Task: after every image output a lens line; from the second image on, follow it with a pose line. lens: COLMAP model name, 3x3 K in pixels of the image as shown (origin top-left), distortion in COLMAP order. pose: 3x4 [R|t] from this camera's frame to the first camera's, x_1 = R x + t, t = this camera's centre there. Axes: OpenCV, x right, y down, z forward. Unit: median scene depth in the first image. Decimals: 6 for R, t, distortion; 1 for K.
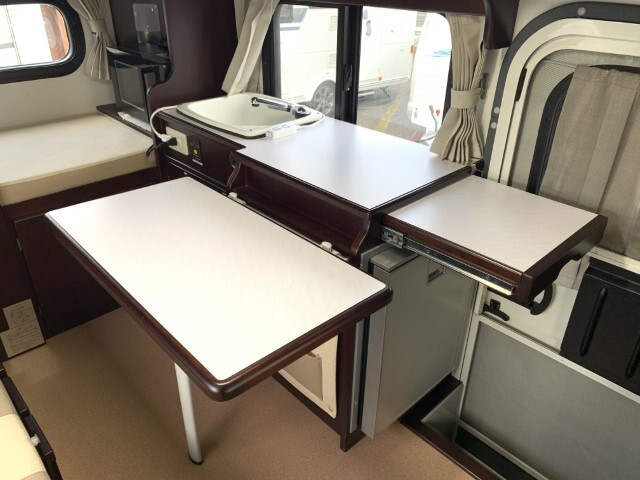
lens RADIAL K [[505.3, 0, 320.0], [0, 505.3, 240.0], [0, 0, 1]] dist [0.003602, 0.000326]
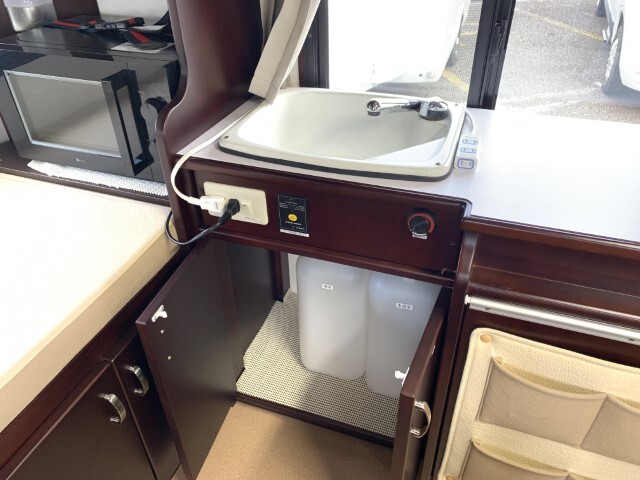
lens RADIAL K [[483.9, 0, 320.0], [0, 483.9, 240.0], [0, 0, 1]] dist [-0.000523, 0.001175]
pose [[0.894134, -0.287576, 0.343255, -0.388325], [0.247647, 0.956207, 0.156011, -0.214331], [-0.373088, -0.054489, 0.926195, 0.468200]]
